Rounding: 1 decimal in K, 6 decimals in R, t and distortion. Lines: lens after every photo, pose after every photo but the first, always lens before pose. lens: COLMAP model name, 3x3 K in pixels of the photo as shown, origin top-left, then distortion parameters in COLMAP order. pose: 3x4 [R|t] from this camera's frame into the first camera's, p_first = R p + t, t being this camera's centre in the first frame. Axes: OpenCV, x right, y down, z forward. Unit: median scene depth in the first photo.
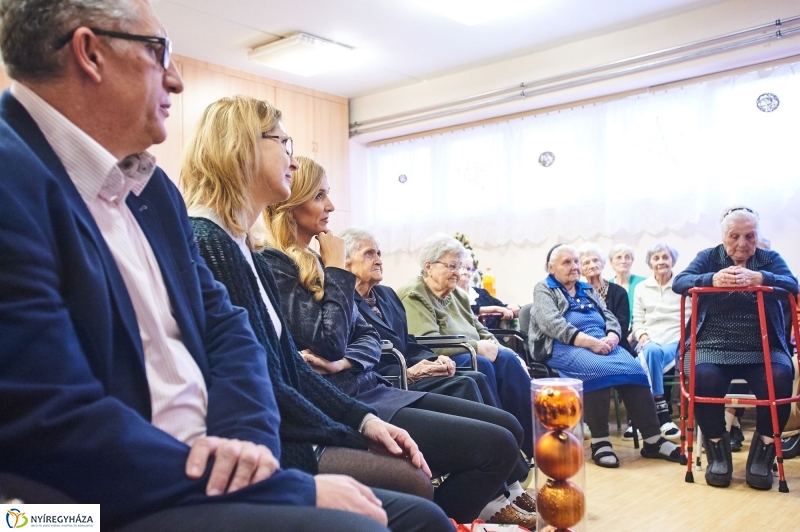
lens RADIAL K [[761.9, 0, 400.0], [0, 761.9, 266.0], [0, 0, 1]] dist [0.004589, 0.022173]
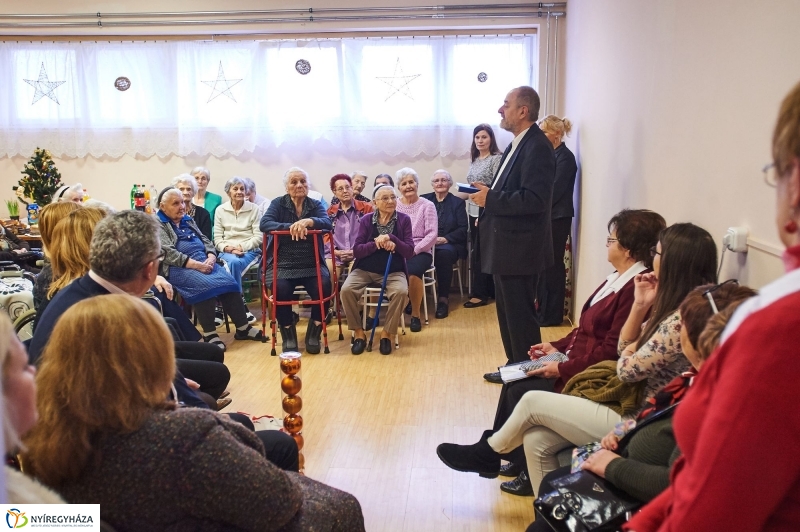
lens RADIAL K [[761.9, 0, 400.0], [0, 761.9, 266.0], [0, 0, 1]] dist [0.004589, 0.022173]
pose [[0.809302, -0.088272, 0.580723, -0.240386], [-0.030816, 0.980902, 0.192046, -0.162681], [-0.586584, -0.173319, 0.791125, -0.284809]]
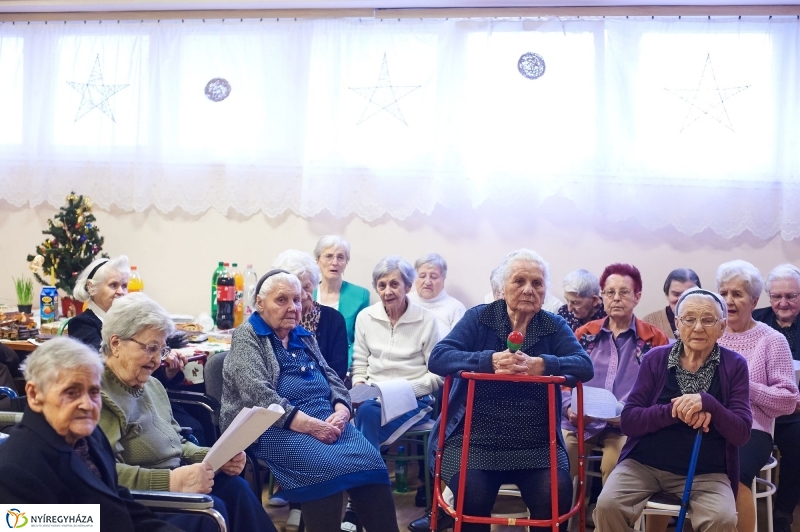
lens RADIAL K [[1196.0, 0, 400.0], [0, 1196.0, 266.0], [0, 0, 1]] dist [-0.085112, 0.001334]
pose [[0.909819, 0.025032, 0.414250, -0.133720], [-0.067802, 0.993733, 0.088865, -0.140624], [-0.409429, -0.108938, 0.905815, -0.019563]]
